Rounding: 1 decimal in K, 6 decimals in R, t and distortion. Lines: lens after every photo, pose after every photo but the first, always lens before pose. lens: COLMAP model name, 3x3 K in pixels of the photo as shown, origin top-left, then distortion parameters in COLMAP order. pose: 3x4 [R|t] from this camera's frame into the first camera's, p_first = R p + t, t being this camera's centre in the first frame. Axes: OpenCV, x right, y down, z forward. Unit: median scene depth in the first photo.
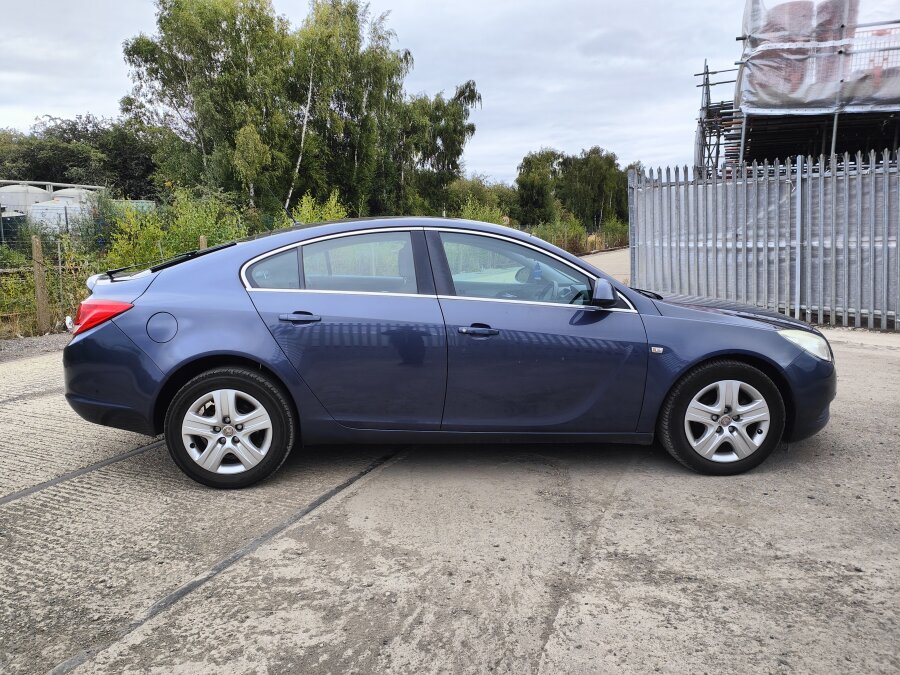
lens RADIAL K [[642.0, 0, 450.0], [0, 642.0, 337.5], [0, 0, 1]] dist [0.171397, -0.189706]
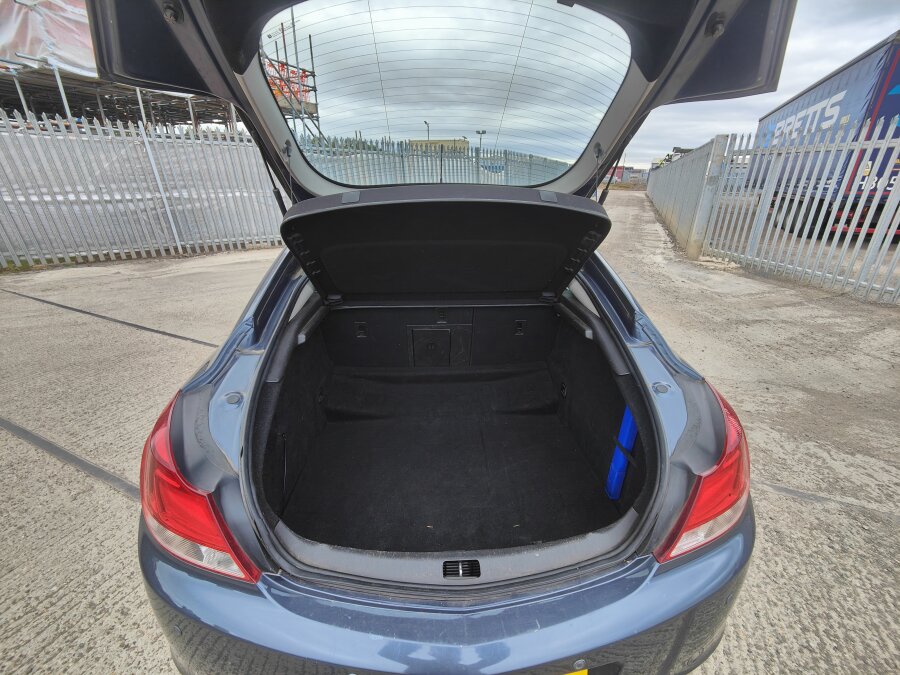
lens RADIAL K [[393.9, 0, 448.6], [0, 393.9, 336.9], [0, 0, 1]] dist [-0.003304, -0.000904]
pose [[0.027159, -0.370336, 0.928501, -0.926289], [0.147522, 0.920158, 0.362693, -0.274239], [-0.988686, 0.127124, 0.079624, 1.394845]]
